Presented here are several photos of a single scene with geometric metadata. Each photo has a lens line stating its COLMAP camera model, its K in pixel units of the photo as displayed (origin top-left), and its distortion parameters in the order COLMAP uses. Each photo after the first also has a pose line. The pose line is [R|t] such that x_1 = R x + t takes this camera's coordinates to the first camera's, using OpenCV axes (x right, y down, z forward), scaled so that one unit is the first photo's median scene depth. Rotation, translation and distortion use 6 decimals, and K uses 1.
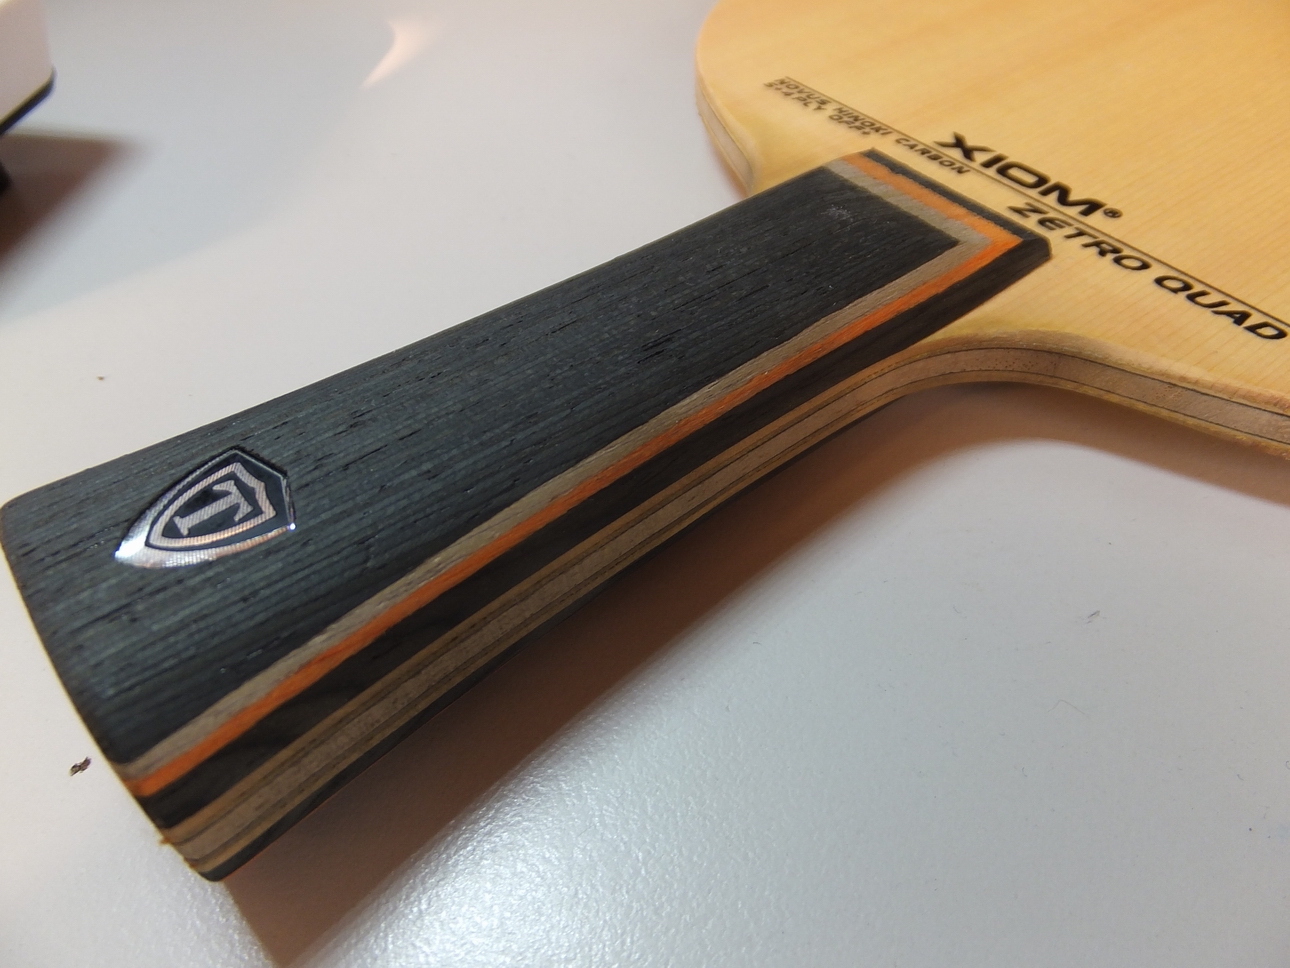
lens RADIAL K [[976.6, 0, 649.8], [0, 976.6, 512.5], [0, 0, 1]] dist [-0.001149, 0.007088]
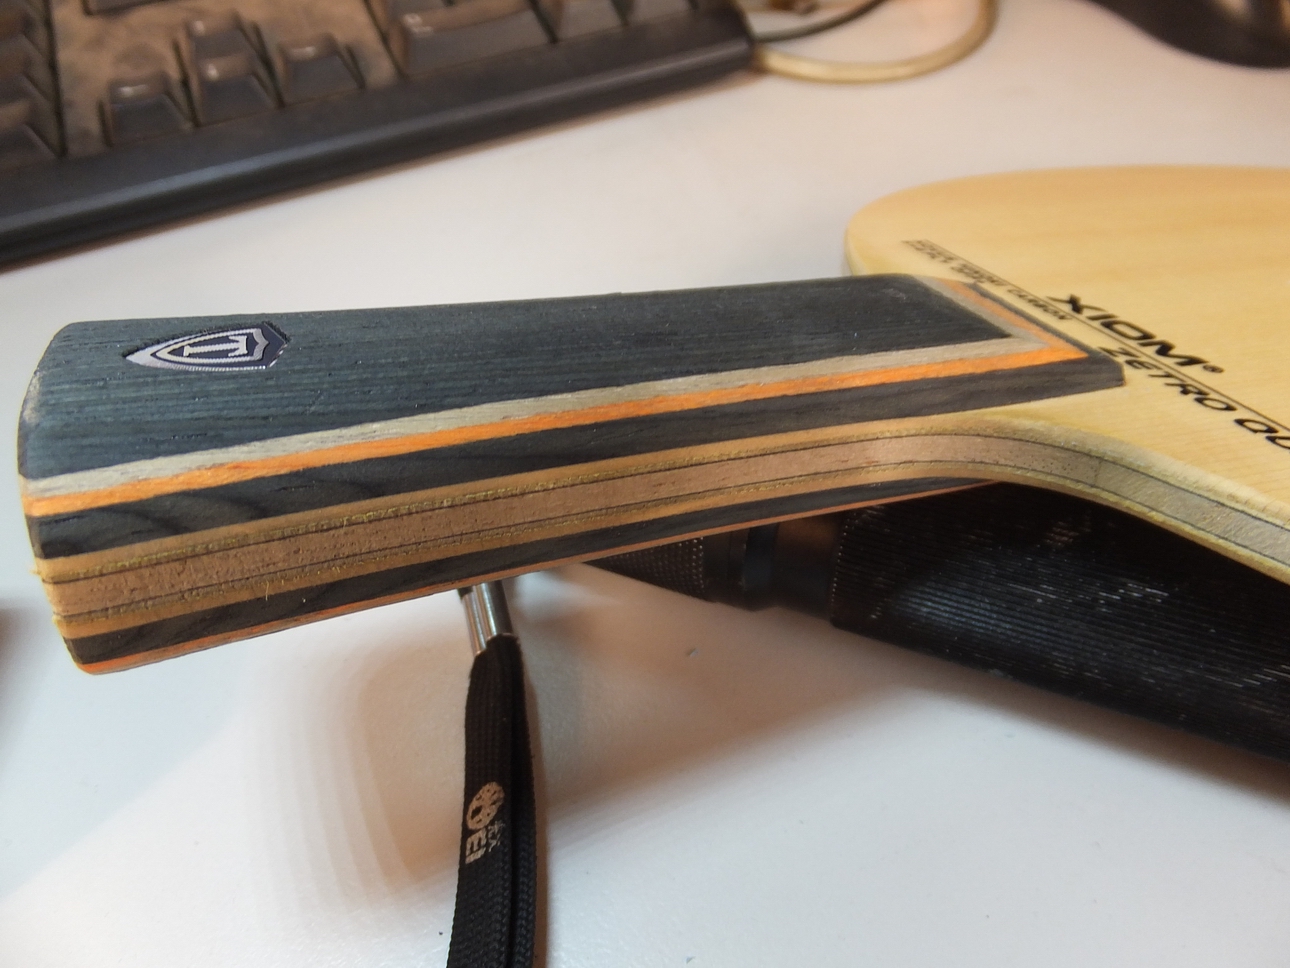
lens RADIAL K [[976.6, 0, 634.6], [0, 976.6, 484.4], [0, 0, 1]] dist [-0.001149, 0.007088]
pose [[0.939877, 0.212160, -0.267619, 0.246773], [-0.282159, 0.923881, -0.258515, 0.214554], [0.192401, 0.318483, 0.928197, 0.061154]]
